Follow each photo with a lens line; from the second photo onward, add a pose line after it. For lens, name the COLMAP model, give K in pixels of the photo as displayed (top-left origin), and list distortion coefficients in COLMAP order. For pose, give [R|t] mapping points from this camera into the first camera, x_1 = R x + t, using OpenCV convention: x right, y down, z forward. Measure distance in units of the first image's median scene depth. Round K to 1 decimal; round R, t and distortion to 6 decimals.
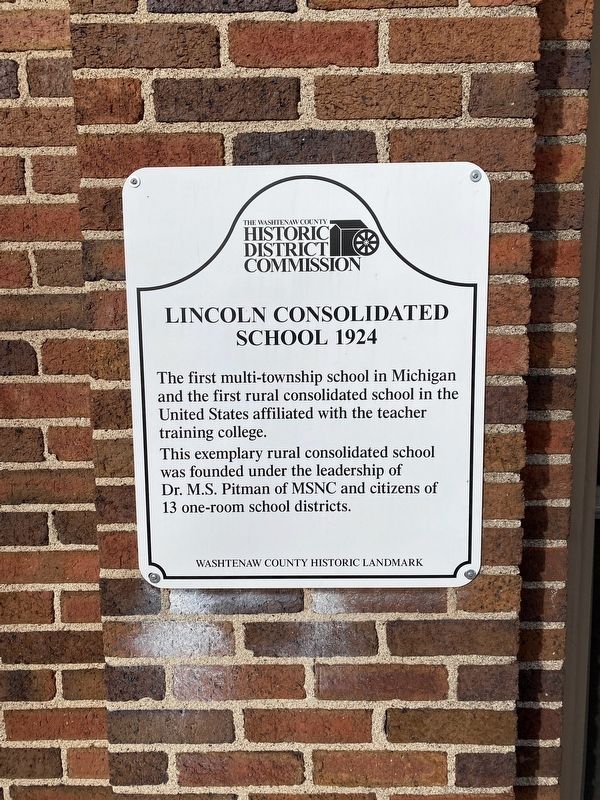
lens RADIAL K [[607.5, 0, 304.7], [0, 607.5, 383.7], [0, 0, 1]] dist [-0.001687, -0.001173]
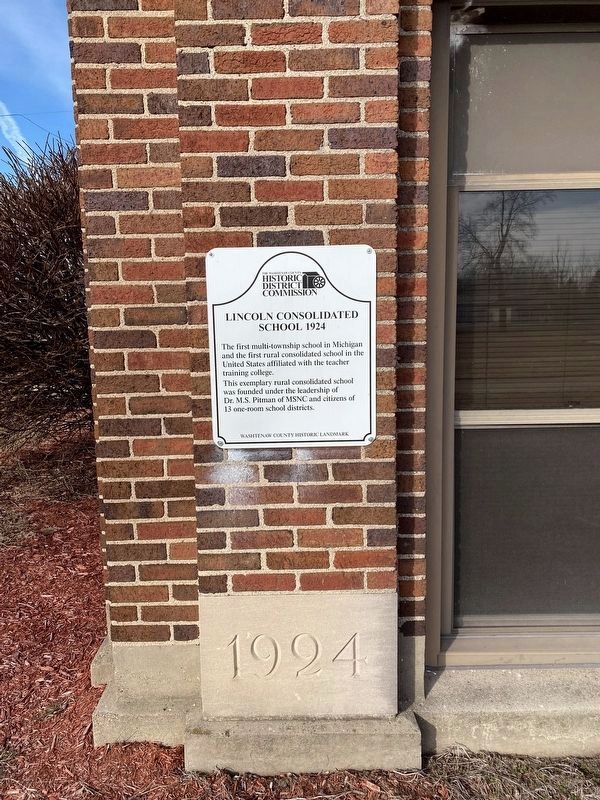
lens RADIAL K [[607.3, 0, 300.0], [0, 607.3, 400.0], [0, 0, 1]] dist [0.047781, -0.000864]
pose [[0.999725, -0.012085, 0.020084, -0.014821], [0.011603, 0.999646, 0.023944, 0.124993], [-0.020366, -0.023705, 0.999512, -1.099456]]
